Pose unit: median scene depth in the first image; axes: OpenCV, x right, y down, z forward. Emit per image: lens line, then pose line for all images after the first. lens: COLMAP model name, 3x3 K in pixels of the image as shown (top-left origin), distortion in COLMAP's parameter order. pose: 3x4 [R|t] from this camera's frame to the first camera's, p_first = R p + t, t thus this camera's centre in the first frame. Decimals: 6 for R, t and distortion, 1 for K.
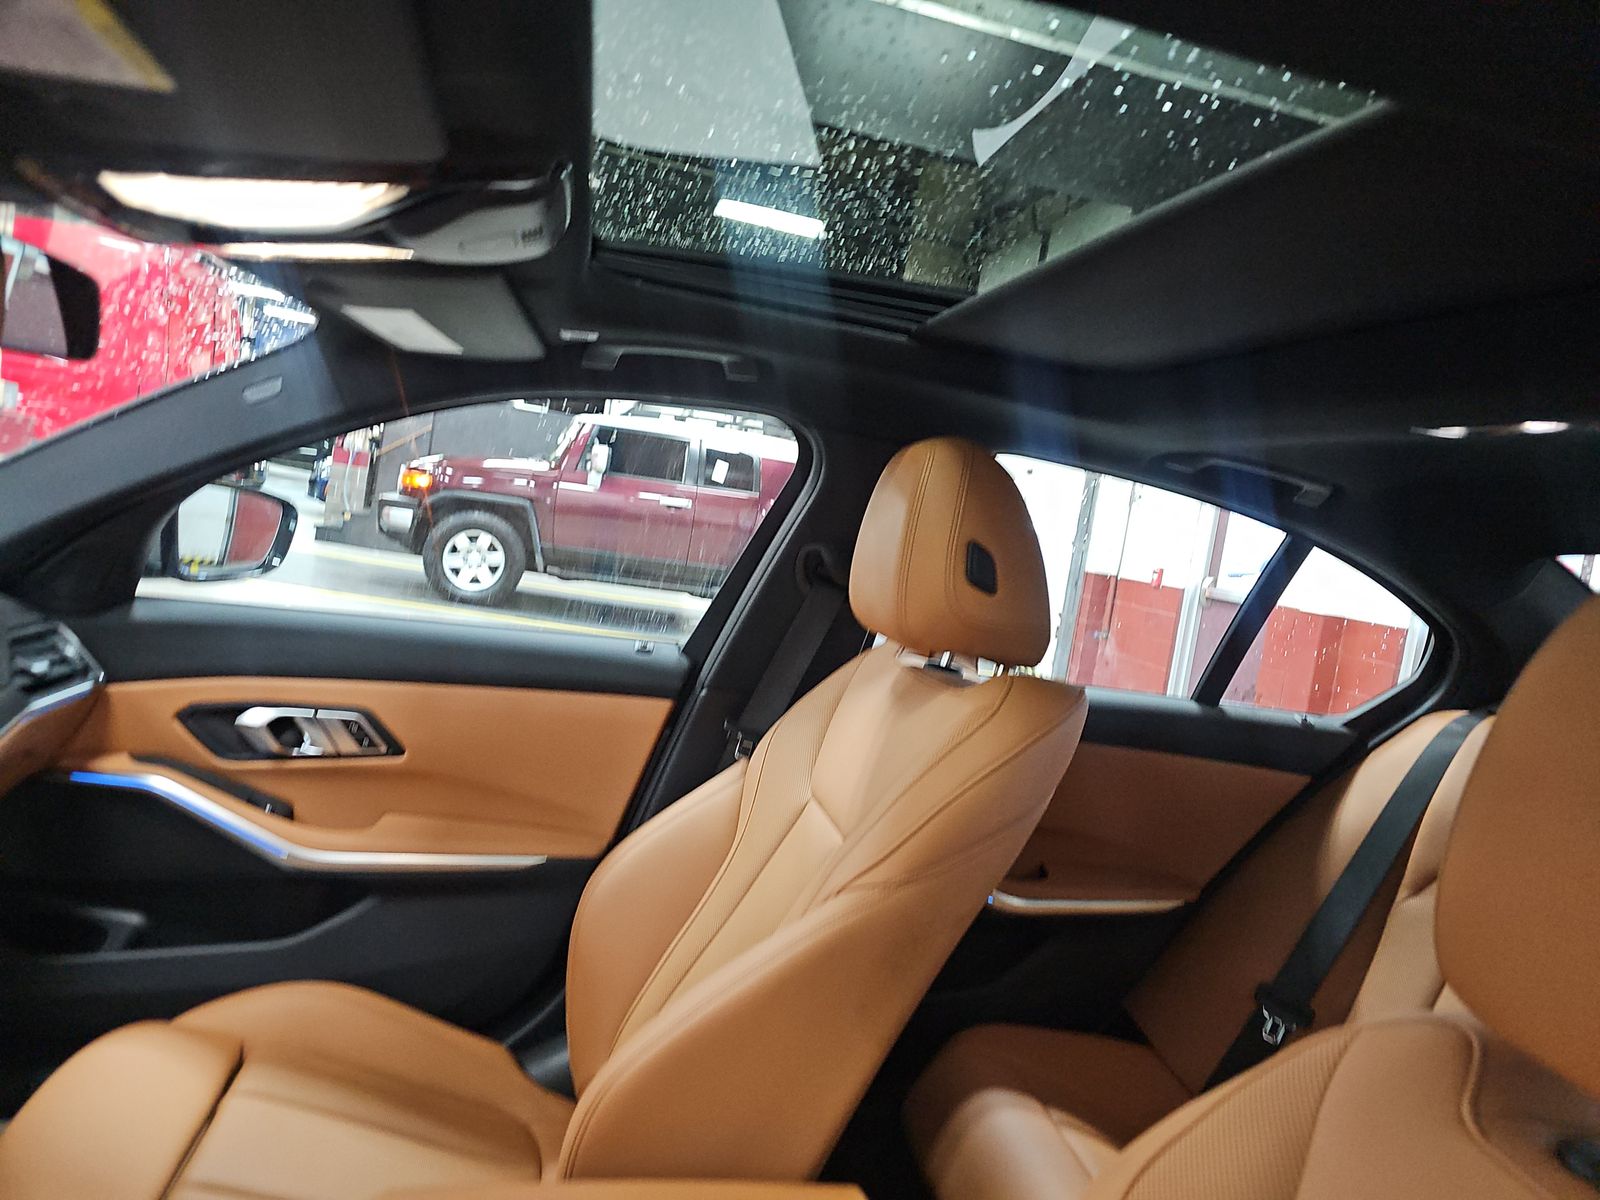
lens RADIAL K [[1099.8, 0, 799.2], [0, 1099.8, 593.6], [0, 0, 1]] dist [0.035649, -0.003327]
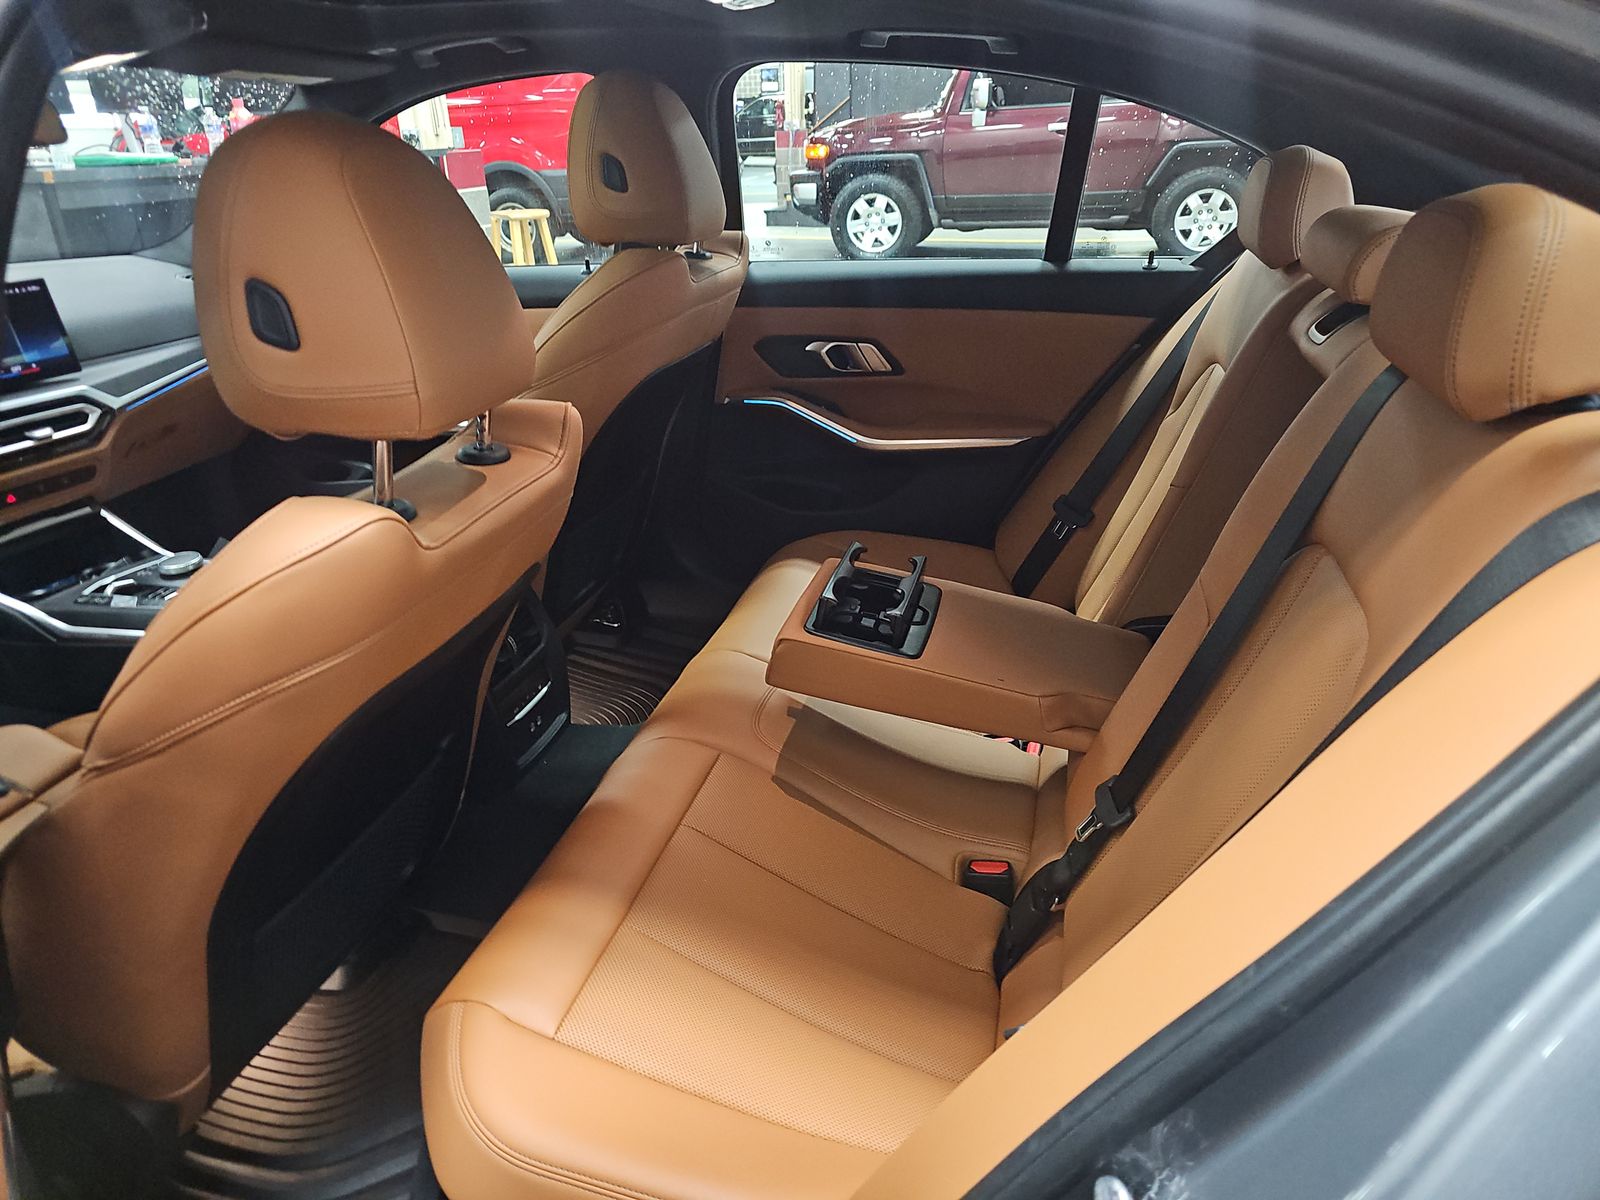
lens RADIAL K [[1099.8, 0, 803.7], [0, 1099.8, 600.9], [0, 0, 1]] dist [0.035649, -0.003327]
pose [[0.879702, 0.022345, -0.475001, 0.161487], [0.121458, 0.955205, 0.269875, 0.022273], [0.459753, -0.295102, 0.837581, -0.035560]]
